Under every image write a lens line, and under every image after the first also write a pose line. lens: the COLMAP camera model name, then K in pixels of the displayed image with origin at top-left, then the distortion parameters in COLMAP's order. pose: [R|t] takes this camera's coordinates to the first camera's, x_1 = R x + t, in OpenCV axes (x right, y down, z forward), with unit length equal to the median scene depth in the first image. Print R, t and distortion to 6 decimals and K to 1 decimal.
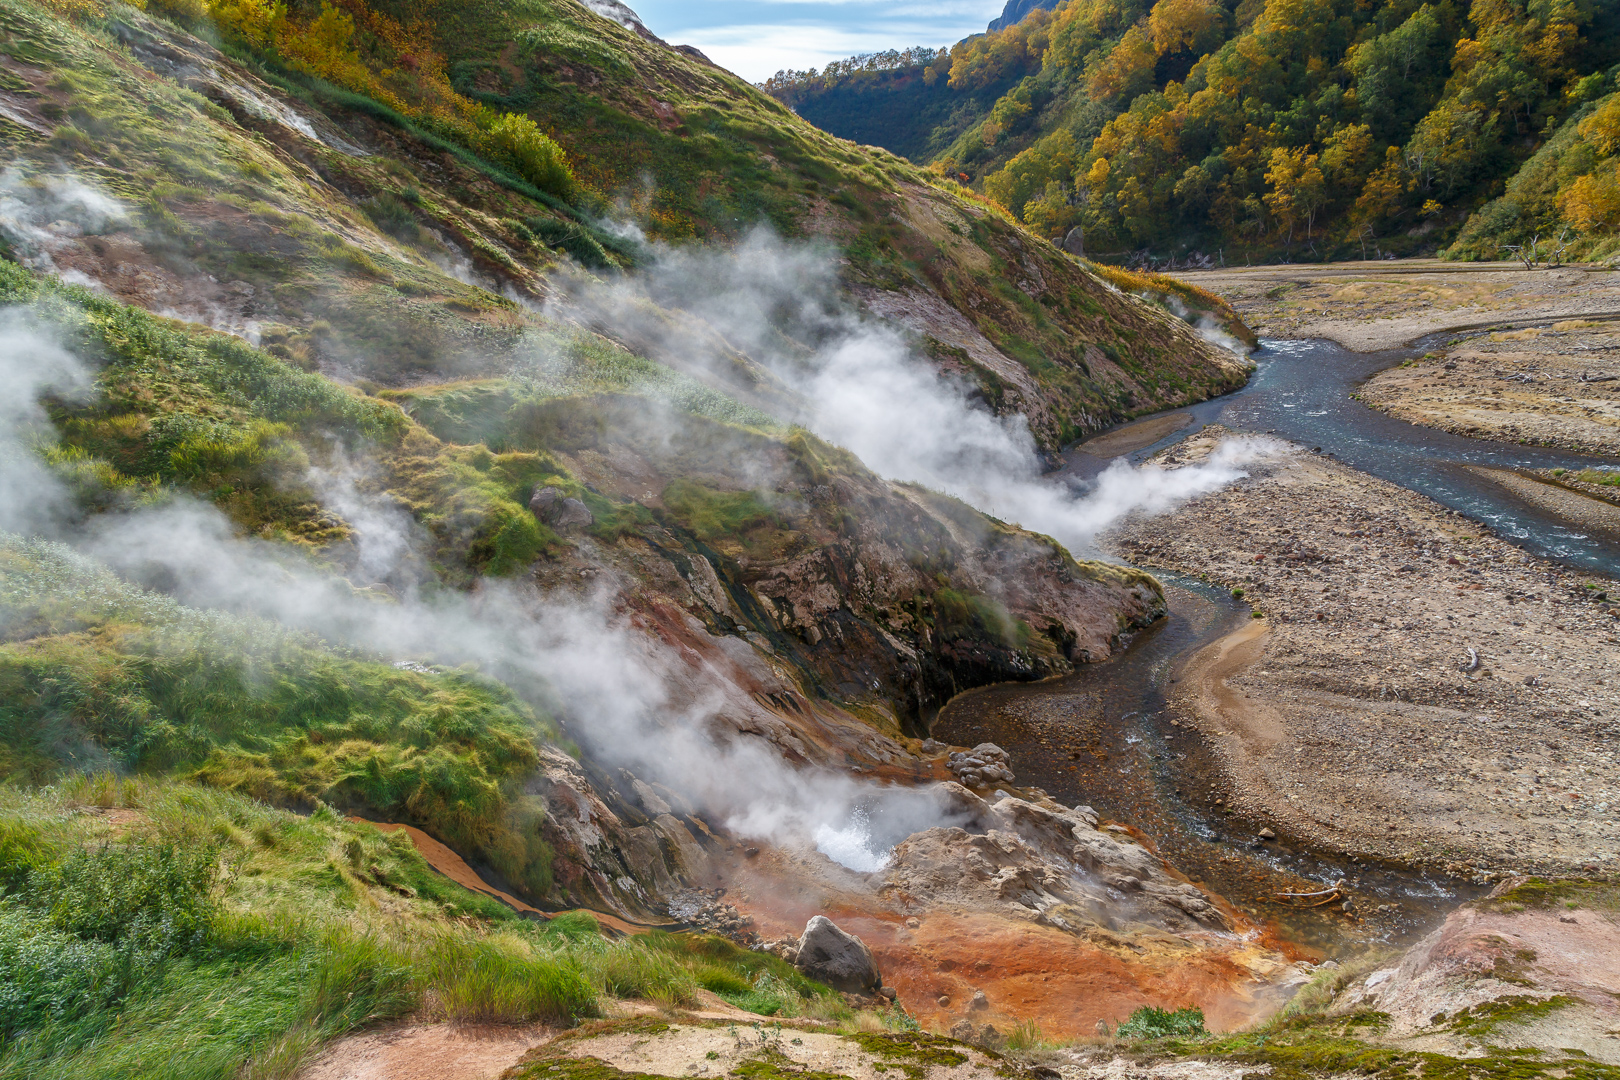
lens RADIAL K [[1123.4, 0, 810.6], [0, 1123.4, 540.4], [0, 0, 1]] dist [0.013974, -0.000995]
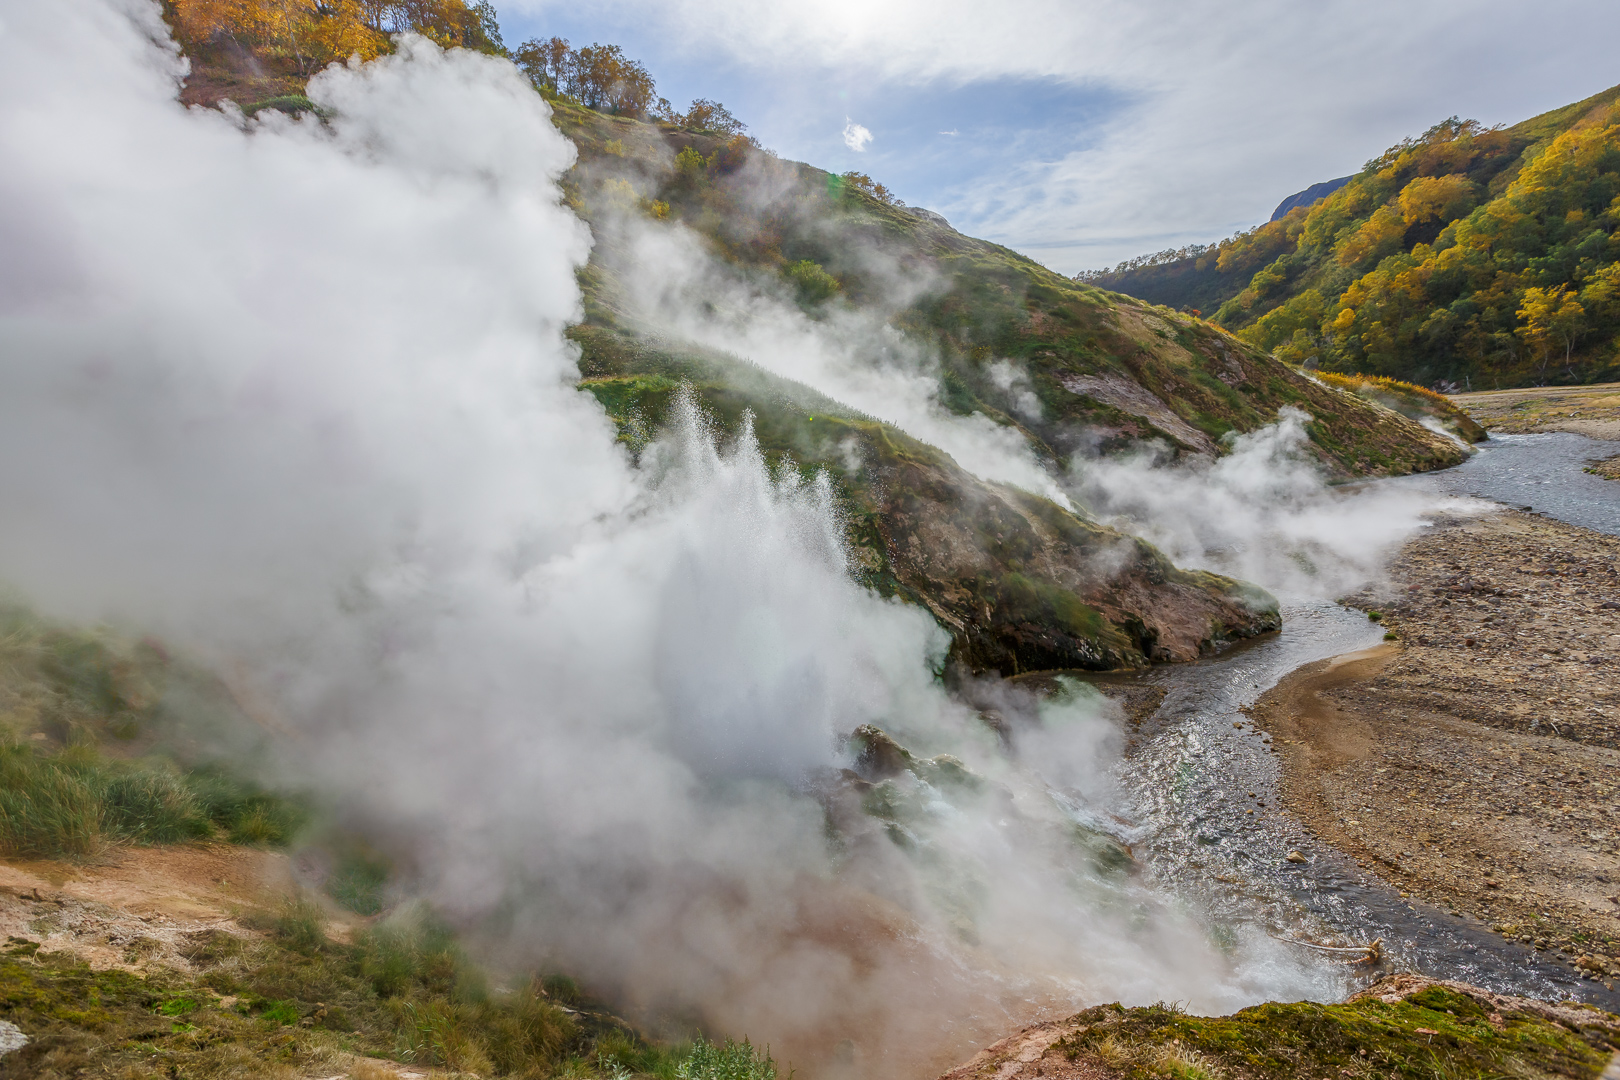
lens RADIAL K [[734.0, 0, 809.0], [0, 734.0, 539.1], [0, 0, 1]] dist [-0.002377, -0.001032]
pose [[0.917289, 0.046620, -0.395484, 0.110385], [-0.081519, 0.994076, -0.071893, 0.039359], [0.389789, 0.098186, 0.915655, 0.144280]]
